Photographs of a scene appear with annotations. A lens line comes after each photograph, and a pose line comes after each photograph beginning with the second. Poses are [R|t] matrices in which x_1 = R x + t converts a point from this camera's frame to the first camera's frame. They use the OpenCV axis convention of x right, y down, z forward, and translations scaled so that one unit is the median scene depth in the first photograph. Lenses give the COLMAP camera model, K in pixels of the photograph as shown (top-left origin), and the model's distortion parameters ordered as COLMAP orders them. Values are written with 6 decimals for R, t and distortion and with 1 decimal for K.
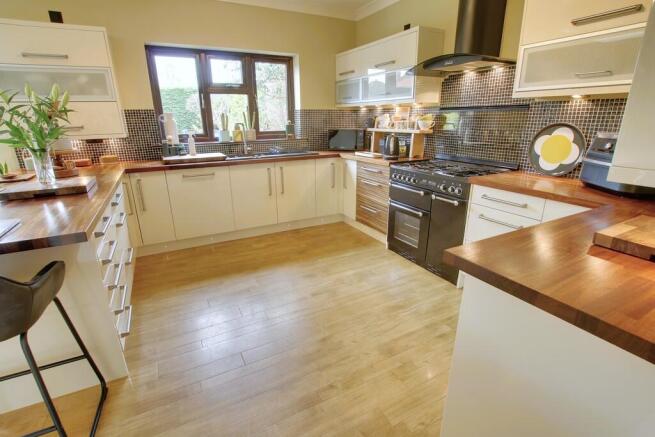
lens RADIAL K [[312.1, 0, 327.8], [0, 312.1, 219.9], [0, 0, 1]] dist [-0.033401, 0.005658]
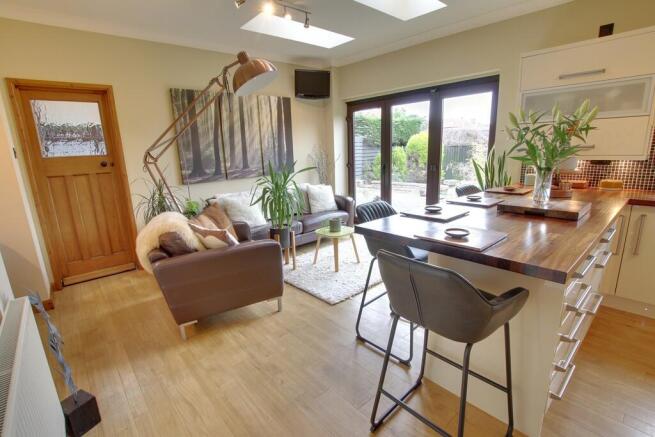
lens RADIAL K [[312.1, 0, 326.0], [0, 312.1, 219.7], [0, 0, 1]] dist [-0.028308, 0.001702]
pose [[0.229722, 0.219004, -0.948296, -0.075019], [-0.274574, 0.949358, 0.152734, -0.017304], [0.933722, 0.225291, 0.278221, 0.053772]]
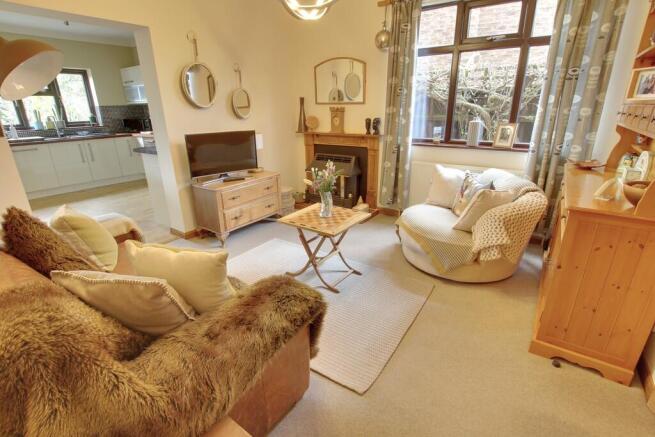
lens RADIAL K [[312.1, 0, 328.4], [0, 312.1, 217.9], [0, 0, 1]] dist [-0.028308, 0.001702]
pose [[0.888105, -0.157129, 0.431950, 0.232388], [0.147275, 0.987486, 0.056412, 0.343128], [-0.435408, 0.013515, 0.900132, -1.071824]]
